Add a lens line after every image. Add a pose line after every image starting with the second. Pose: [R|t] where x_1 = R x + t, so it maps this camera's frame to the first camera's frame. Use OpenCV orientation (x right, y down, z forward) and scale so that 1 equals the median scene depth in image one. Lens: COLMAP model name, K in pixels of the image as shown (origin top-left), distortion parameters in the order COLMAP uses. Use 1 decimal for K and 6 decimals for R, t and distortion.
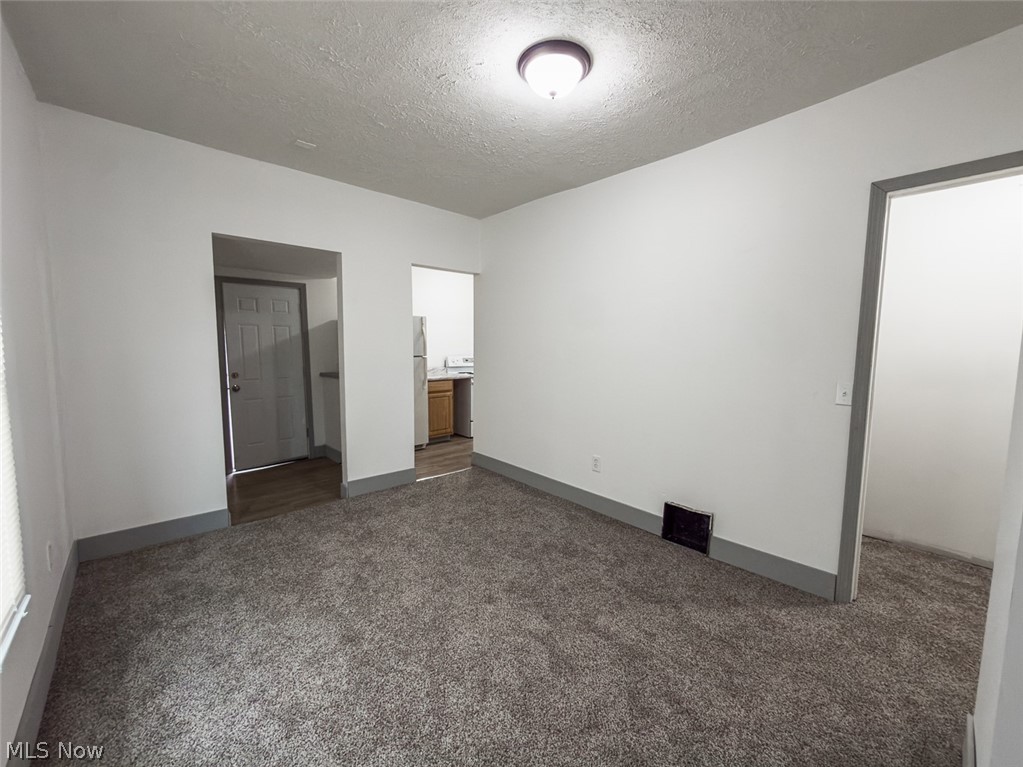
lens RADIAL K [[408.8, 0, 513.2], [0, 408.8, 384.5], [0, 0, 1]] dist [-0.000653, -0.000159]
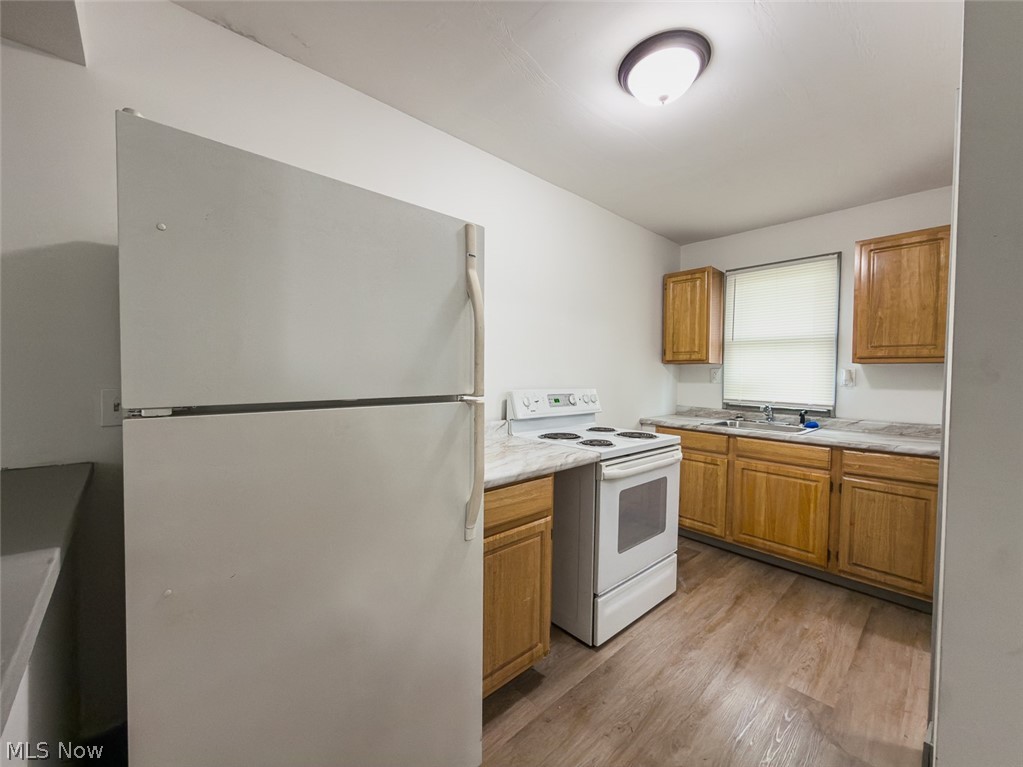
lens RADIAL K [[408.8, 0, 513.6], [0, 408.8, 374.9], [0, 0, 1]] dist [-0.000653, -0.000159]
pose [[0.999947, 0.007986, 0.006478, -0.177879], [-0.007395, 0.996216, -0.086595, -0.055919], [-0.007145, 0.086542, 0.996223, 0.699894]]
